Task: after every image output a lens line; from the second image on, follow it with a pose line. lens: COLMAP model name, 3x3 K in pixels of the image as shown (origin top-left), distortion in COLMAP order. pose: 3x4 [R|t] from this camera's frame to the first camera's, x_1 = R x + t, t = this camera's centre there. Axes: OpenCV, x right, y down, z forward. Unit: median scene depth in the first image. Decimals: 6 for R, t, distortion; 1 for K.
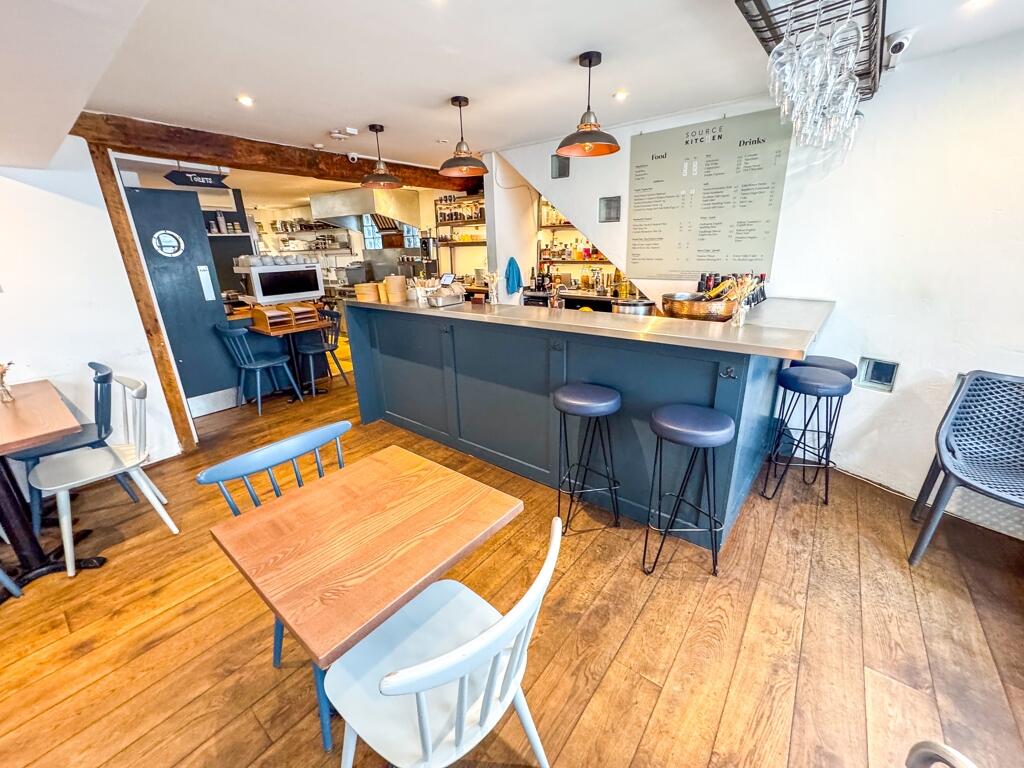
lens RADIAL K [[411.8, 0, 511.8], [0, 411.8, 384.6], [0, 0, 1]] dist [0.002328, 0.000660]
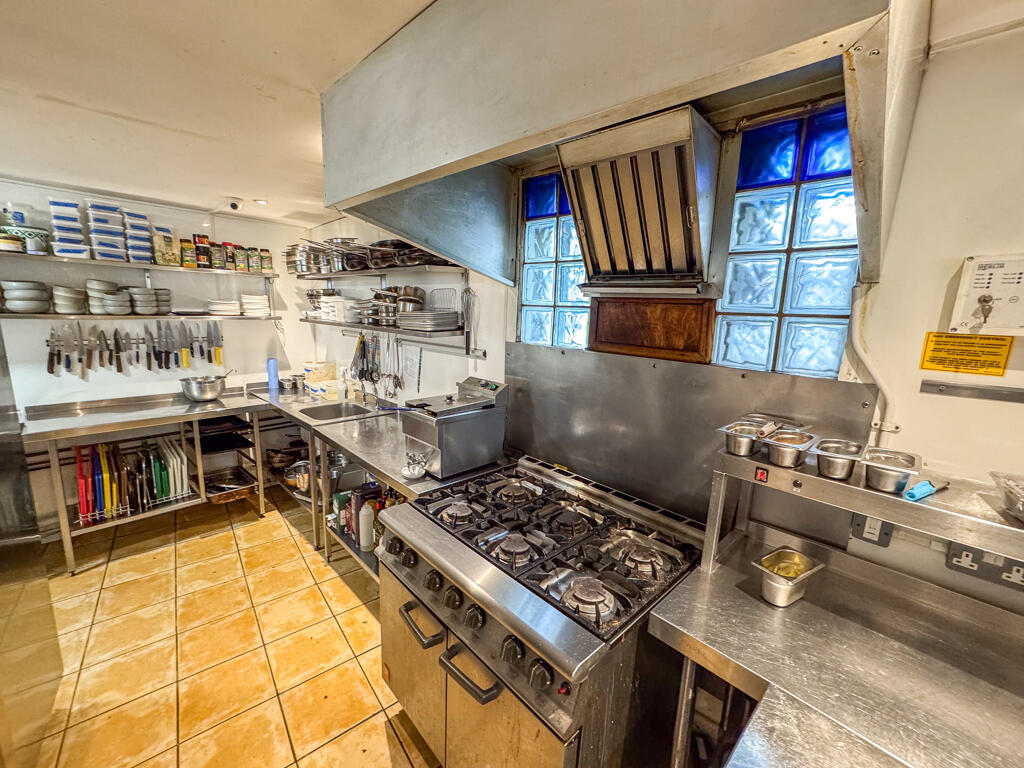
lens RADIAL K [[411.8, 0, 512.8], [0, 411.8, 380.6], [0, 0, 1]] dist [0.002328, 0.000660]
pose [[0.969656, 0.100645, -0.222795, -0.288531], [-0.130201, 0.983930, -0.122186, -0.264105], [0.206918, 0.147487, 0.967178, 0.721008]]
